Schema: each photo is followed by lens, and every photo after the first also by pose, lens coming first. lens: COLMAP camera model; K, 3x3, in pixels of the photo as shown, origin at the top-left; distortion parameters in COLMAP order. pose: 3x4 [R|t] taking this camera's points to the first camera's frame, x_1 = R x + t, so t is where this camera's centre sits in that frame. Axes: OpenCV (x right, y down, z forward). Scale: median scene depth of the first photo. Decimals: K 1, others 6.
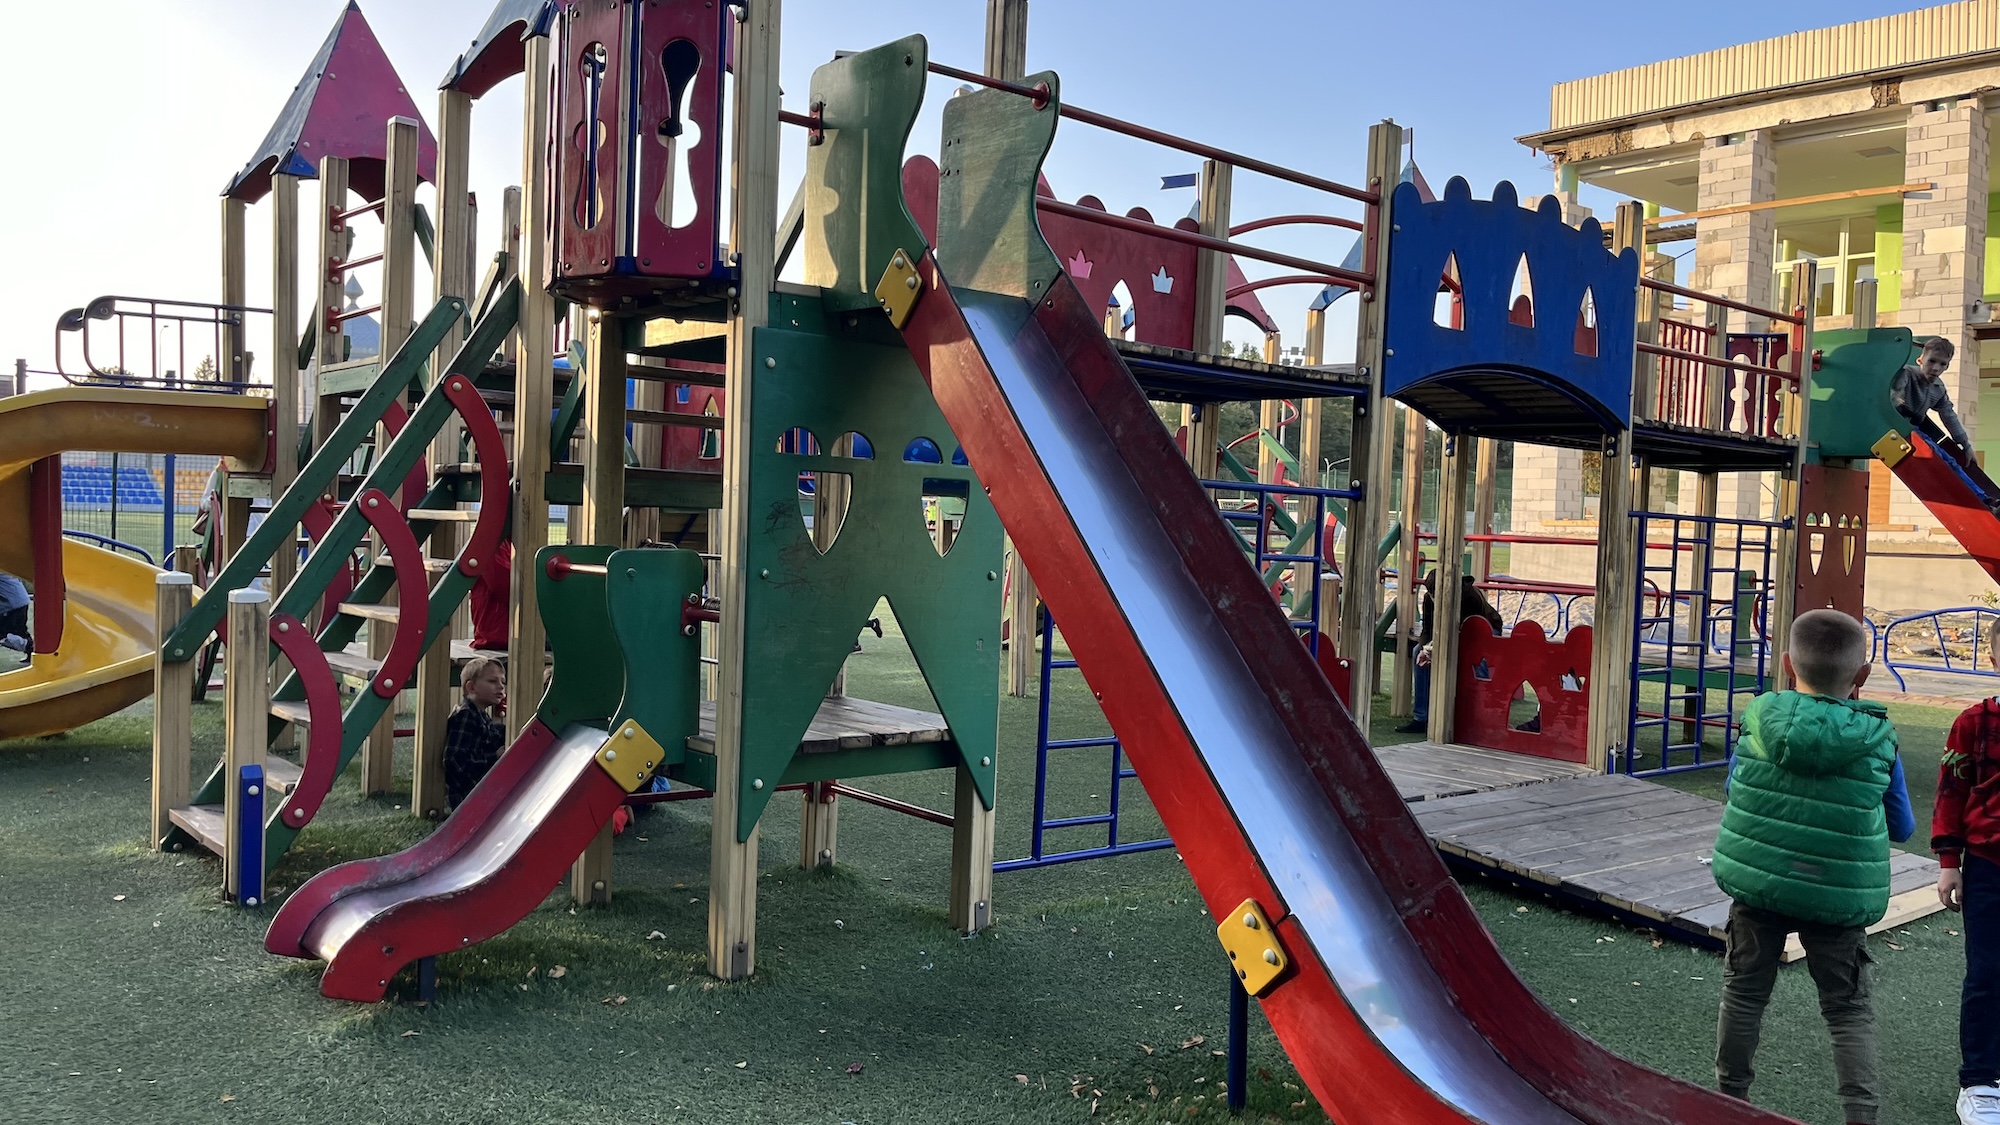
lens RADIAL K [[1505.7, 0, 1003.8], [0, 1505.7, 533.5], [0, 0, 1]] dist [0.051126, -0.052678]
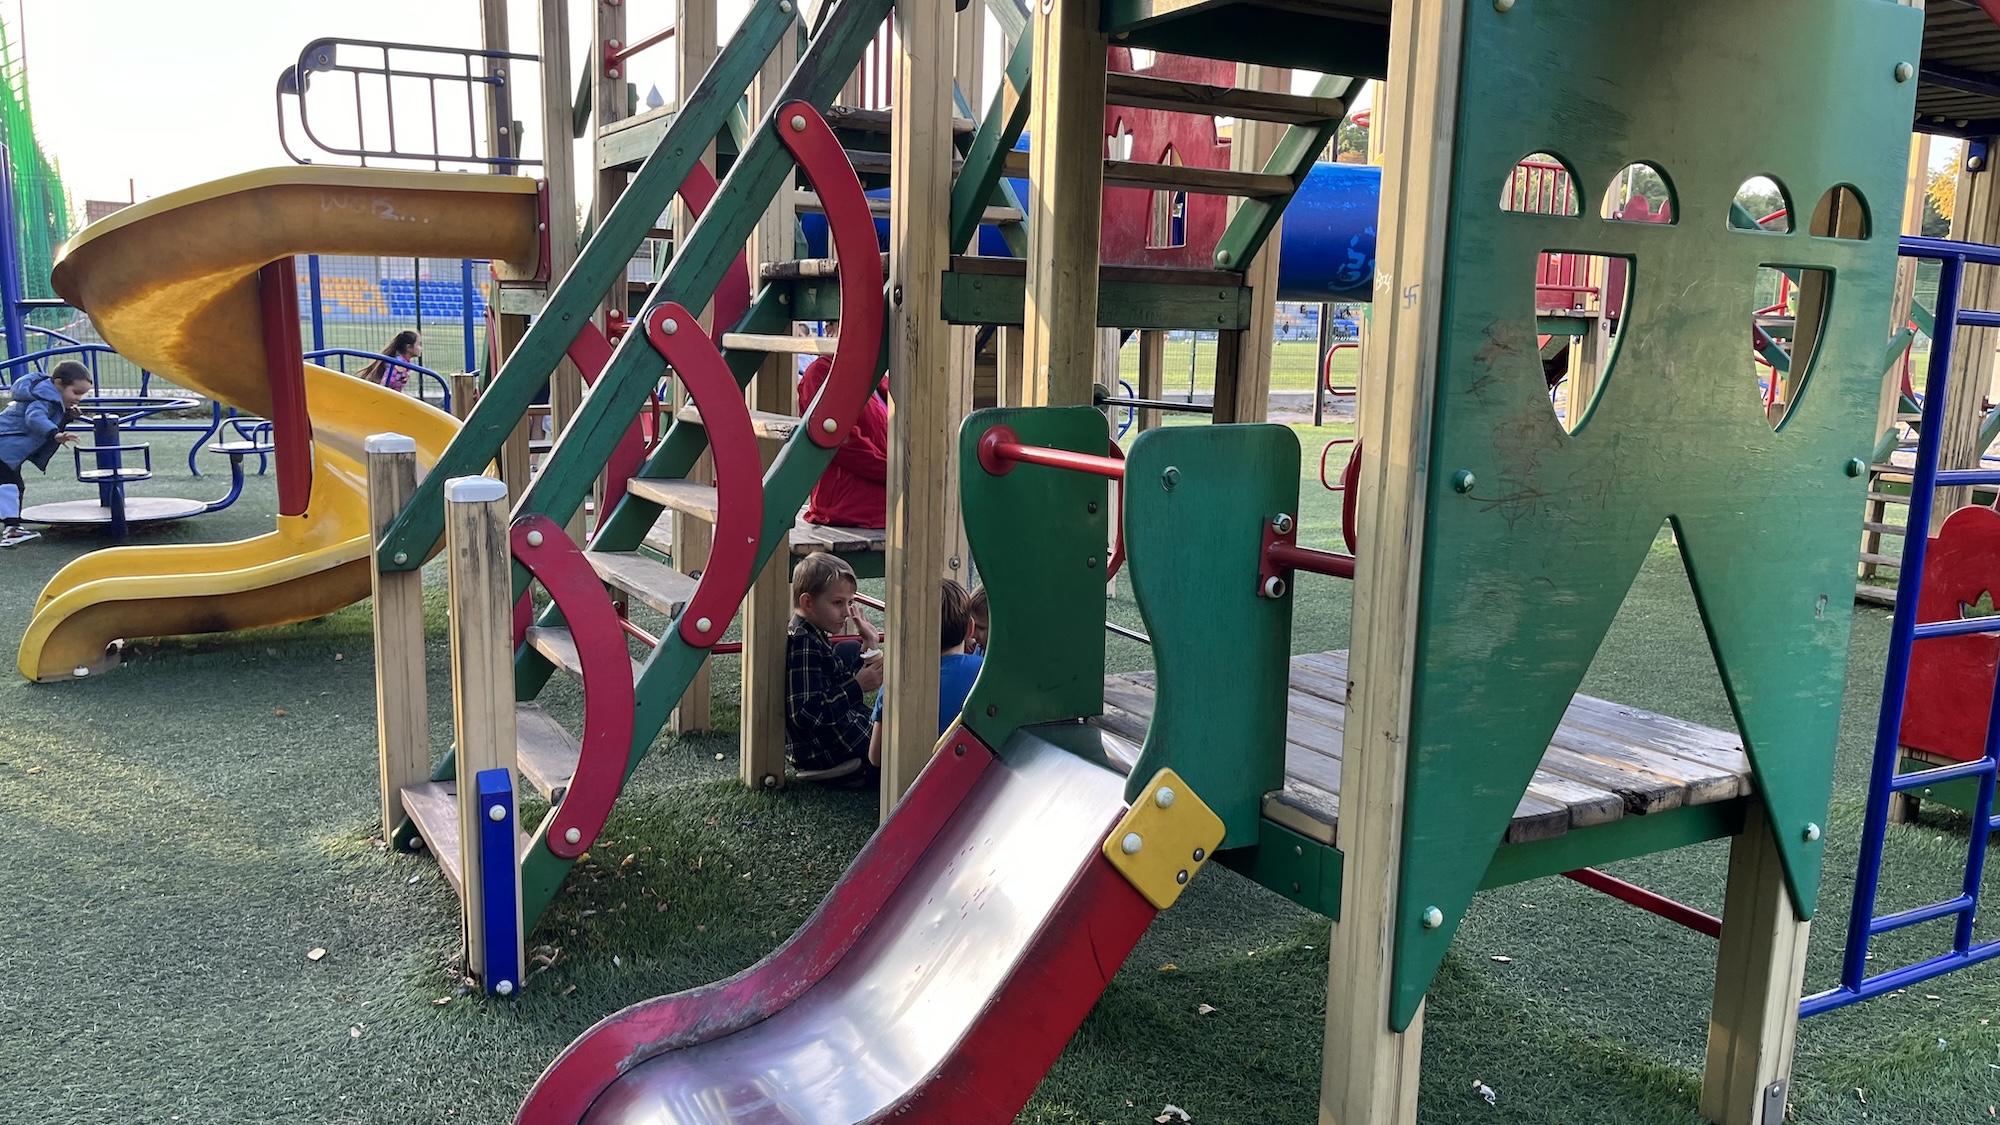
lens RADIAL K [[1505.7, 0, 1003.8], [0, 1505.7, 533.5], [0, 0, 1]] dist [0.051126, -0.052678]
pose [[0.982848, 0.019374, -0.183396, -0.170024], [0.003886, 0.992070, 0.125628, -0.012909], [0.184375, -0.124186, 0.974979, 0.419193]]
